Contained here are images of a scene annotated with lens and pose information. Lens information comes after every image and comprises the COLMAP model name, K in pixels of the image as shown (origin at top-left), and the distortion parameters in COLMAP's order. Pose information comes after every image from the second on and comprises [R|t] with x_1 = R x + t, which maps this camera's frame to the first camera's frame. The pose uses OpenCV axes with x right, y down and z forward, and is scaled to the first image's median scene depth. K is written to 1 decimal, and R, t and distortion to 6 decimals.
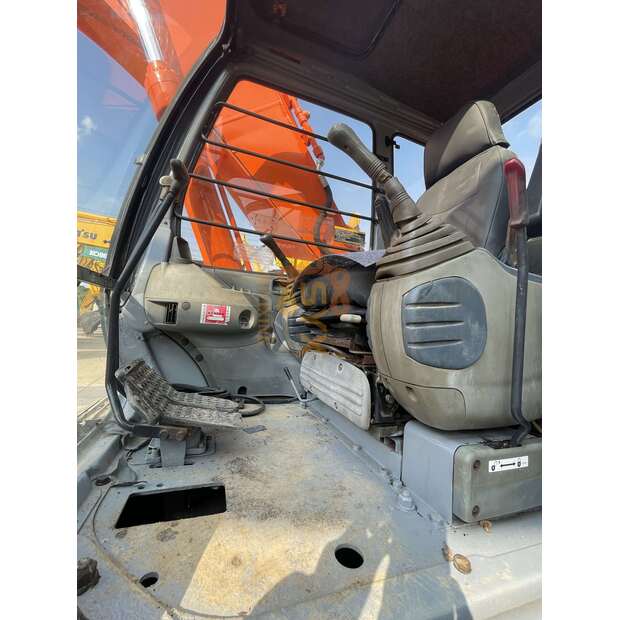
lens RADIAL K [[264.2, 0, 308.0], [0, 264.2, 308.1], [0, 0, 1]] dist [0.000306, 0.000247]
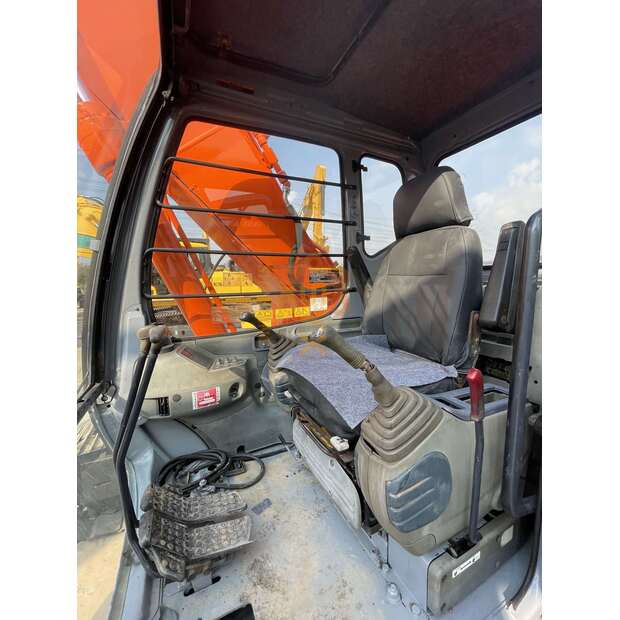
lens RADIAL K [[264.2, 0, 308.0], [0, 264.2, 308.1], [0, 0, 1]] dist [0.000306, 0.000247]
pose [[0.990314, -0.106714, 0.088826, -0.007494], [0.089764, 0.980151, 0.176767, -0.431812], [-0.105927, -0.167081, 0.980236, -0.005444]]
